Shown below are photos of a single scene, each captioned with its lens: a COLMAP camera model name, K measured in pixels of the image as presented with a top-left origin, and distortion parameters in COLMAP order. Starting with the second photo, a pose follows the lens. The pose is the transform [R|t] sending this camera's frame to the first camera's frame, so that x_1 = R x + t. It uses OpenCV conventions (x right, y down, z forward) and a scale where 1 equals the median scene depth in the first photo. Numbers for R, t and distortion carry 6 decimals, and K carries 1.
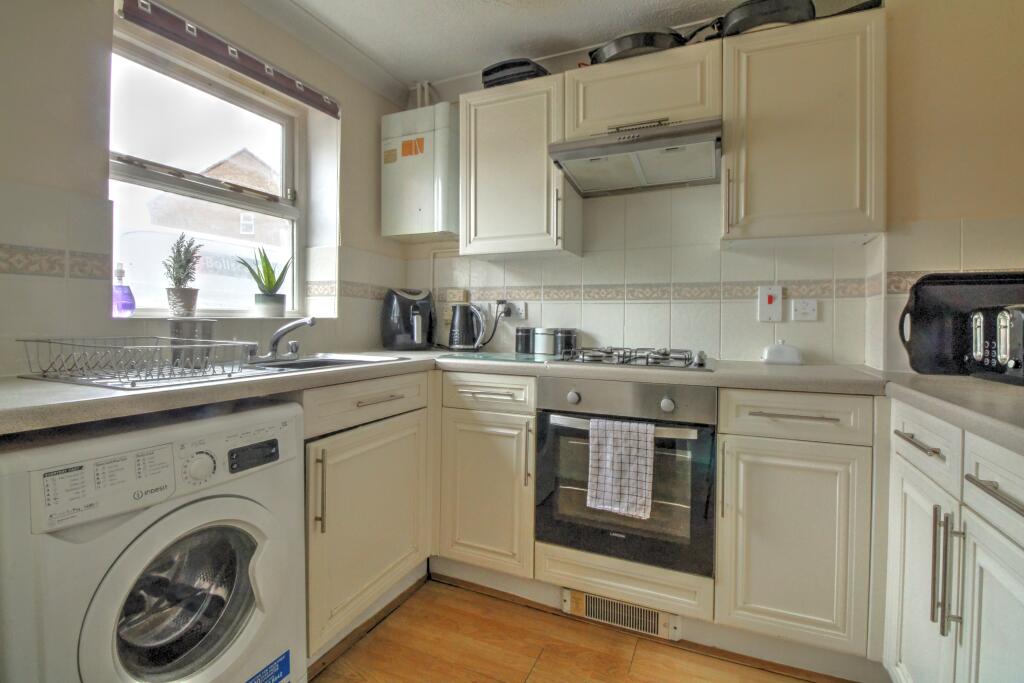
lens RADIAL K [[486.7, 0, 511.1], [0, 486.7, 332.8], [0, 0, 1]] dist [-0.004040, -0.006715]
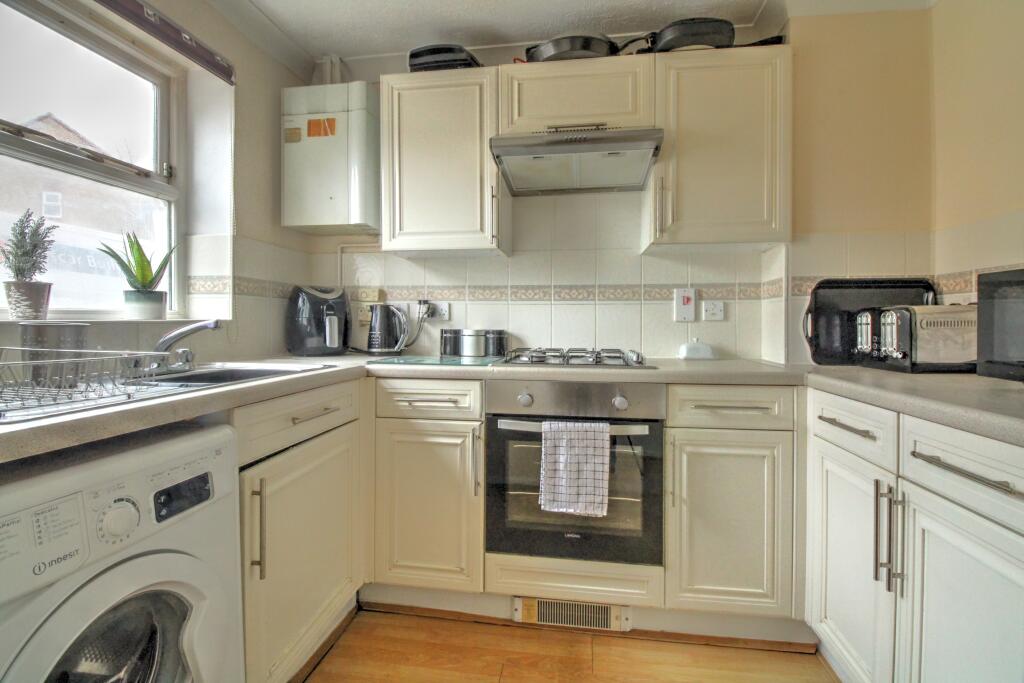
lens RADIAL K [[486.7, 0, 514.9], [0, 486.7, 333.9], [0, 0, 1]] dist [-0.004040, -0.006715]
pose [[0.962314, -0.012863, 0.271637, -0.148776], [0.012405, 0.999917, 0.003401, -0.003435], [-0.271658, 0.000097, 0.962394, 0.065801]]
